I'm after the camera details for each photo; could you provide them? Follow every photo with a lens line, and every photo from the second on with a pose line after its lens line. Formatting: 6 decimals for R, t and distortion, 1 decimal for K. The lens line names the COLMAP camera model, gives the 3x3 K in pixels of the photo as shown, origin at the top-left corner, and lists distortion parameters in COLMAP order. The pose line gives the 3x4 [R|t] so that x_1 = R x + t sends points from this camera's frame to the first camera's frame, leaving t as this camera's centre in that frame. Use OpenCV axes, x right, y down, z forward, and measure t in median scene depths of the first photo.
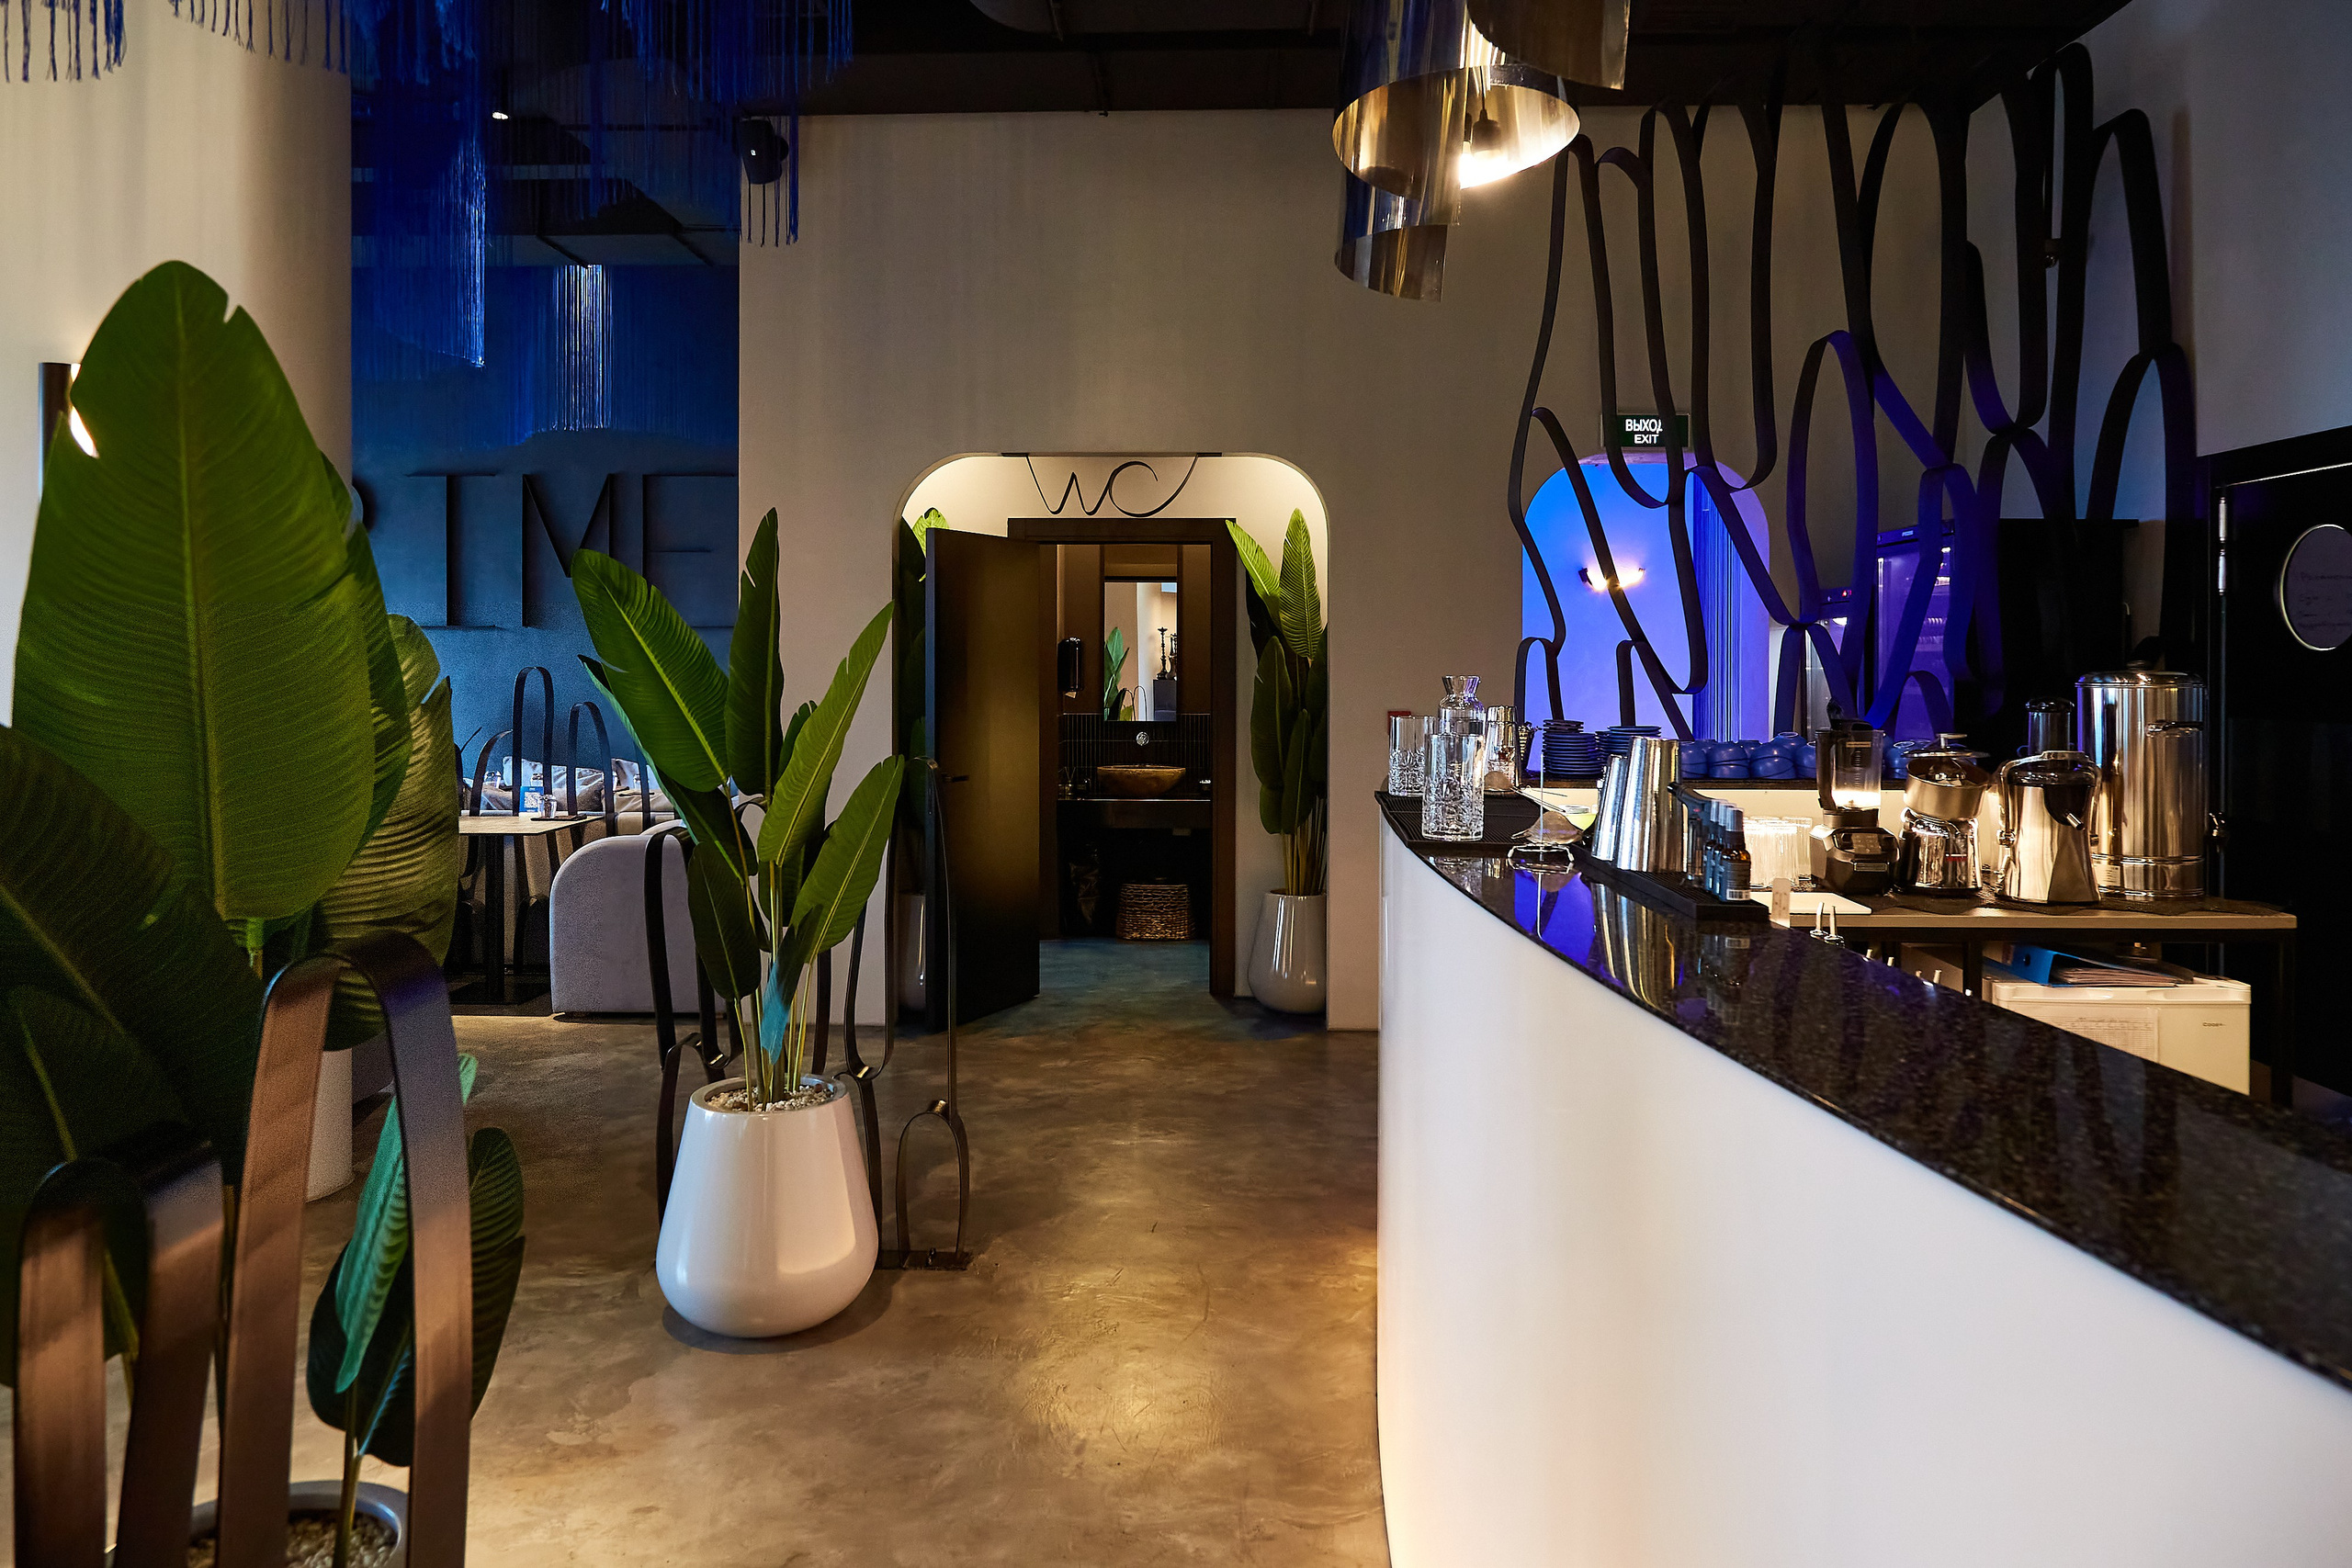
lens RADIAL K [[1562.9, 0, 1194.4], [0, 1562.9, 667.3], [0, 0, 1]] dist [-0.004358, -0.001866]
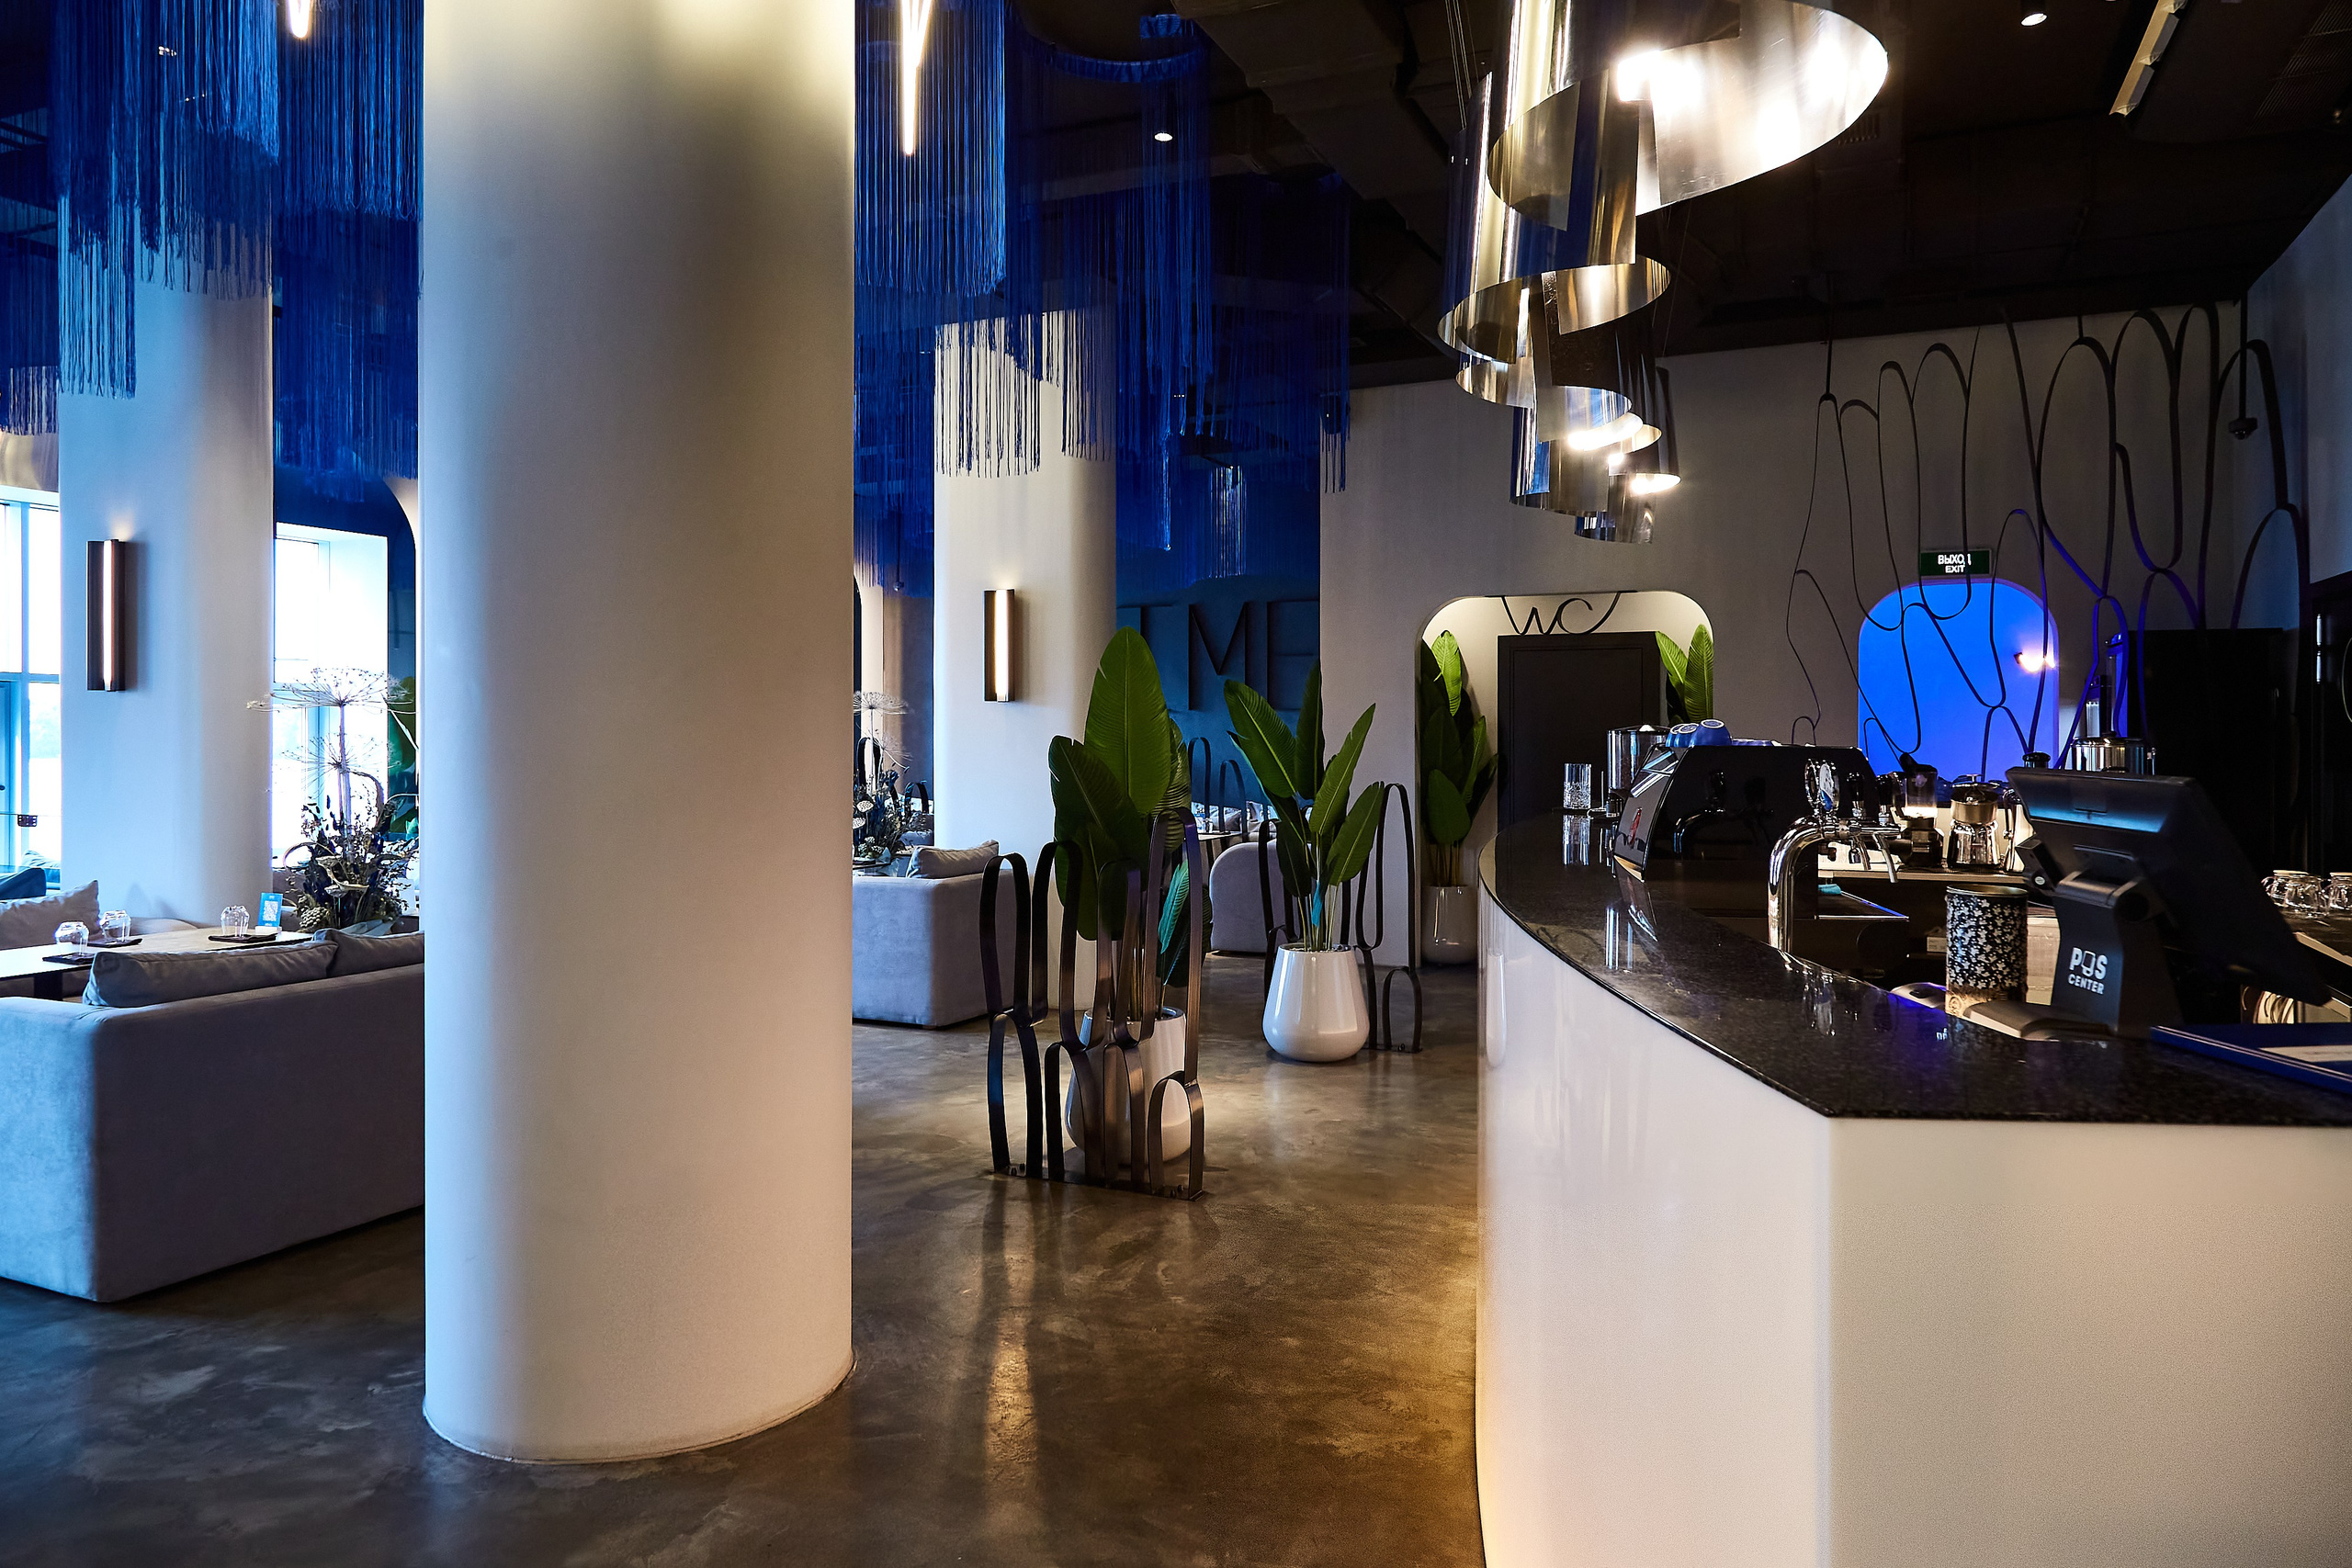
lens RADIAL K [[1562.9, 0, 1171.1], [0, 1562.9, 763.7], [0, 0, 1]] dist [-0.004358, -0.001866]
pose [[0.918354, 0.005440, -0.395722, 0.194820], [0.000948, 0.999872, 0.015946, 0.001531], [0.395758, -0.015019, 0.918232, -0.511045]]
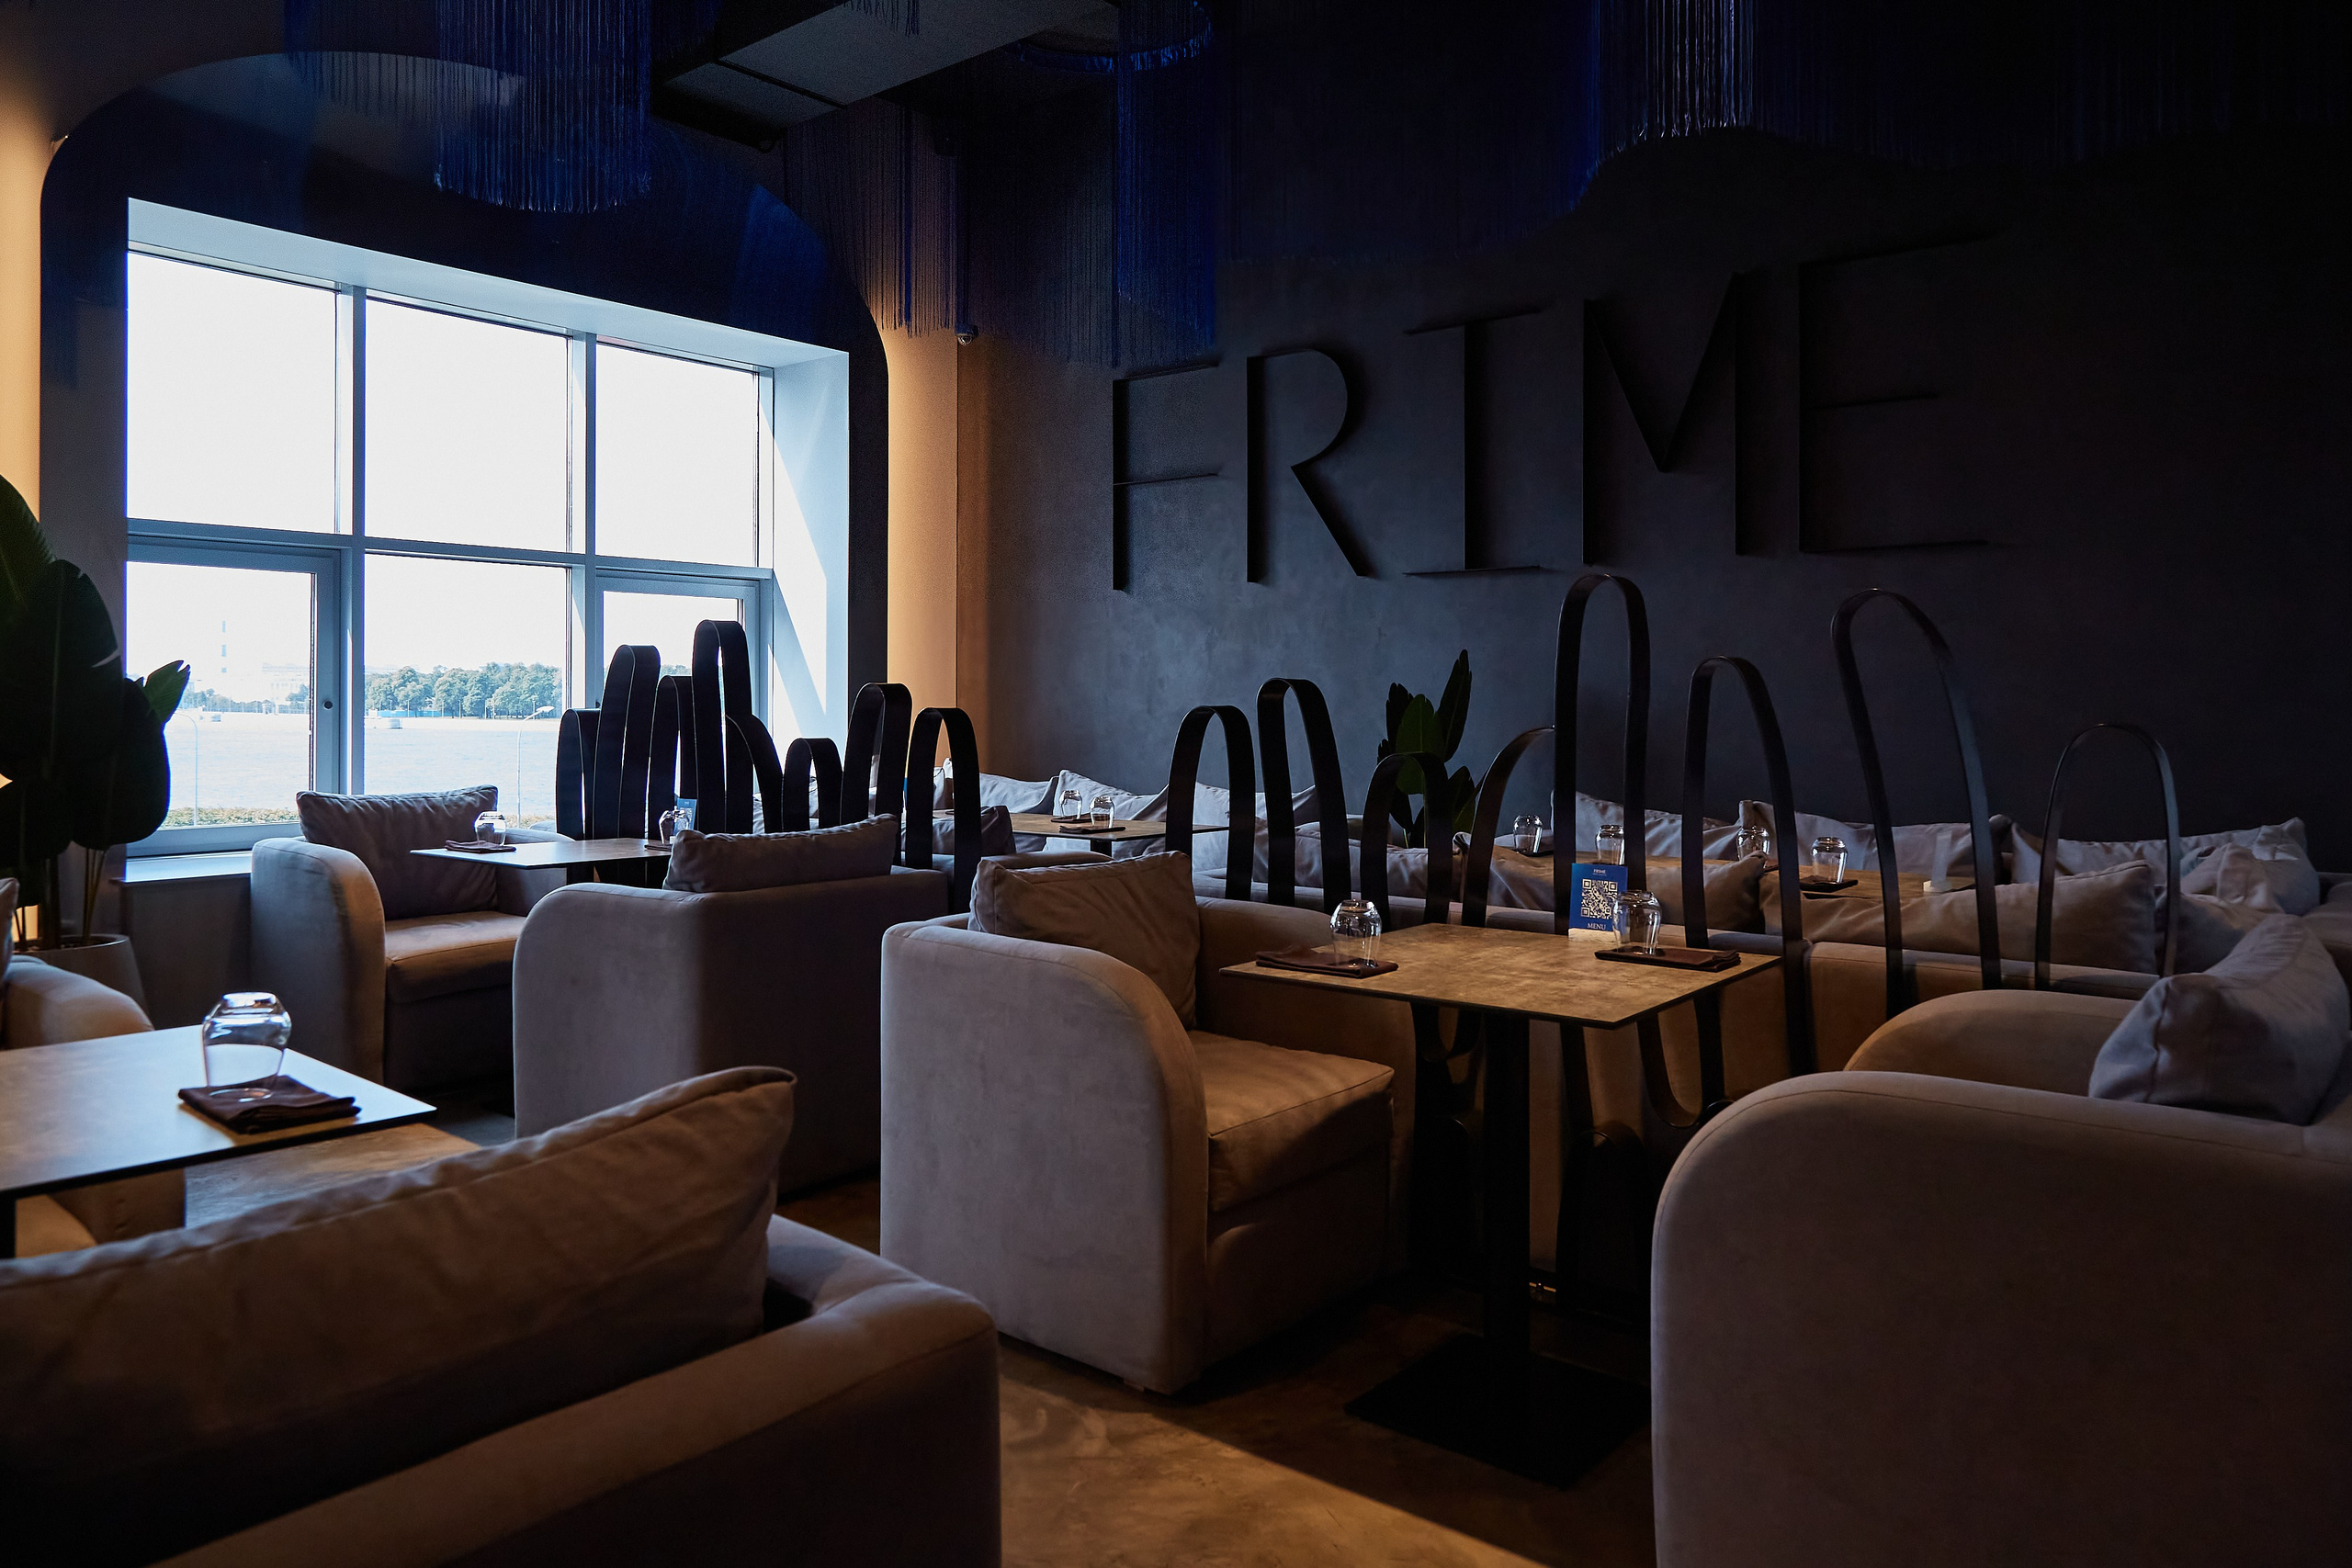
lens RADIAL K [[1562.9, 0, 1174.5], [0, 1562.9, 720.1], [0, 0, 1]] dist [-0.004358, -0.001866]
pose [[0.787937, 0.010092, -0.615673, -0.290304], [-0.004451, 0.999933, 0.010695, 0.039555], [0.615740, -0.005686, 0.787929, 0.679290]]
